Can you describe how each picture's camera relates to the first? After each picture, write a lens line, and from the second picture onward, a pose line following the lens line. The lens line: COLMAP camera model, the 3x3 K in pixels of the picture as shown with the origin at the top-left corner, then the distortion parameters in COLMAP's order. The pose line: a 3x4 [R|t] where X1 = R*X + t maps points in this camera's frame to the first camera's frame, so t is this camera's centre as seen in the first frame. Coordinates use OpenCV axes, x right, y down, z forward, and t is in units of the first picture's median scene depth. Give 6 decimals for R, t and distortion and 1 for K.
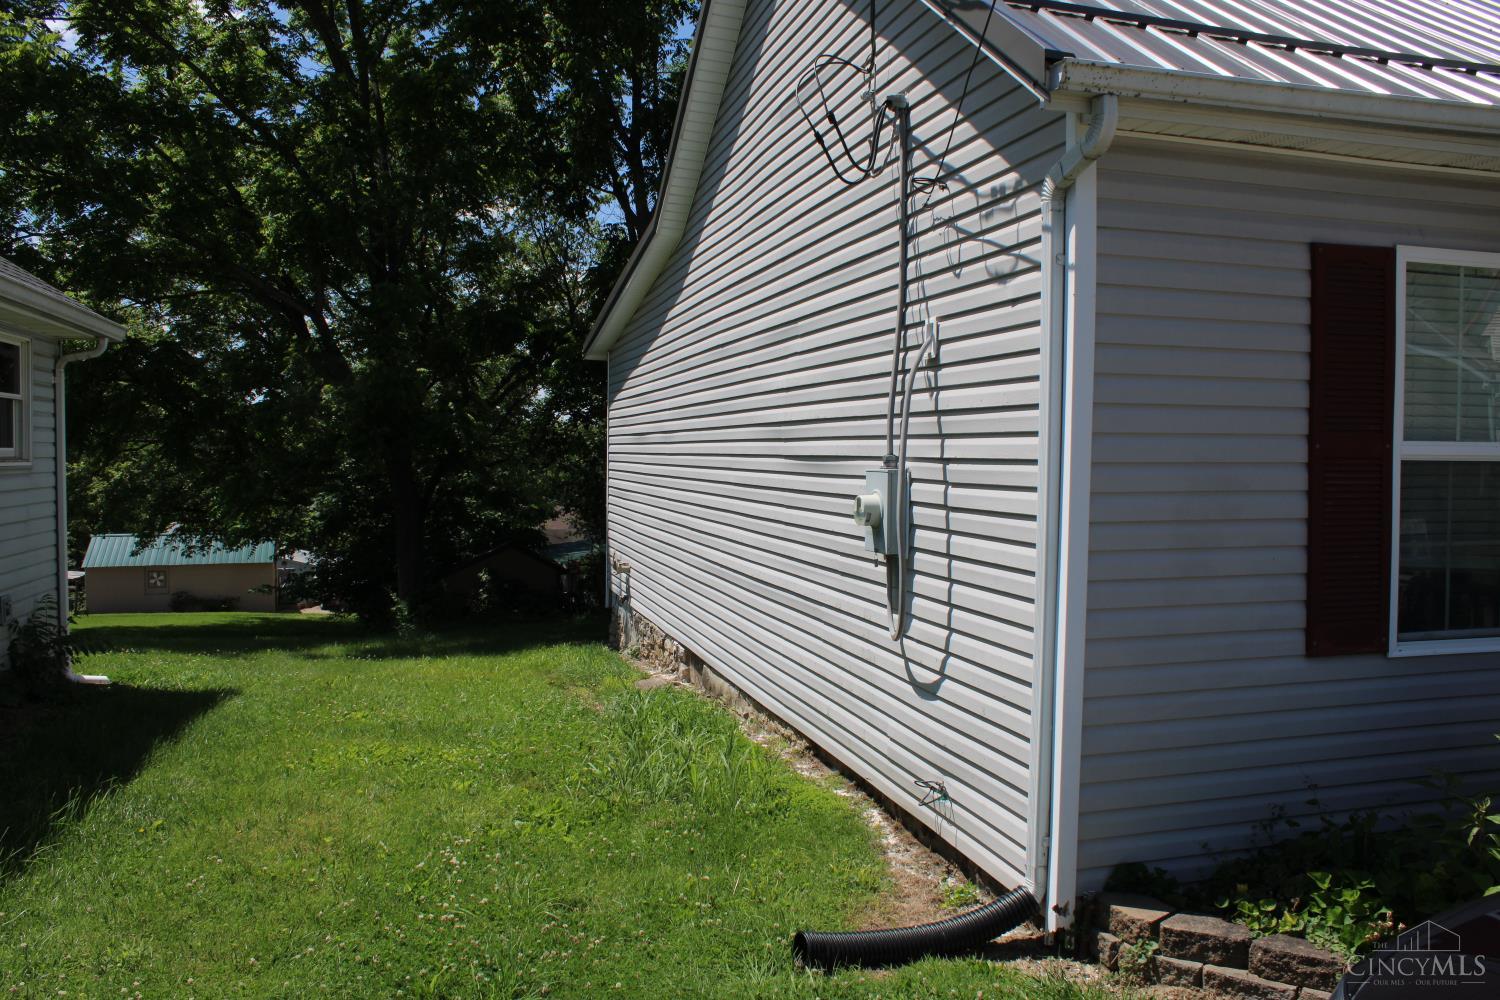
lens RADIAL K [[1256.6, 0, 755.1], [0, 1256.6, 500.9], [0, 0, 1]] dist [-0.166086, 0.149725]
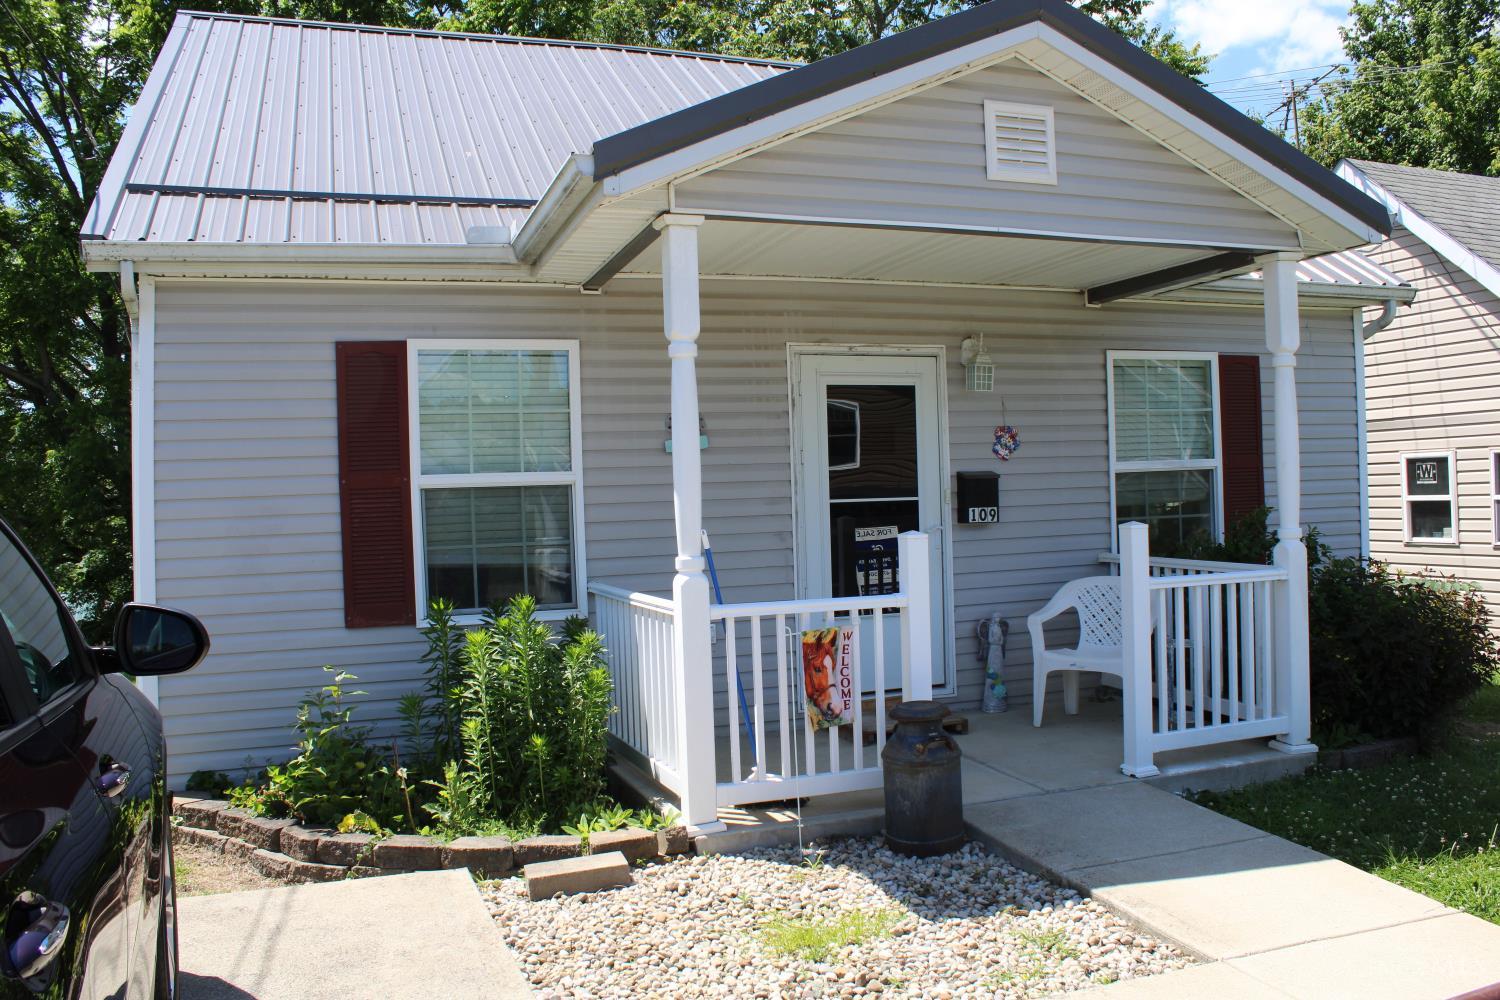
lens RADIAL K [[1256.6, 0, 755.1], [0, 1256.6, 500.9], [0, 0, 1]] dist [-0.166086, 0.149725]
pose [[0.996407, -0.038984, 0.075190, 0.827376], [0.041418, 0.998658, -0.031089, 0.043121], [-0.073878, 0.034092, 0.996684, -0.488369]]
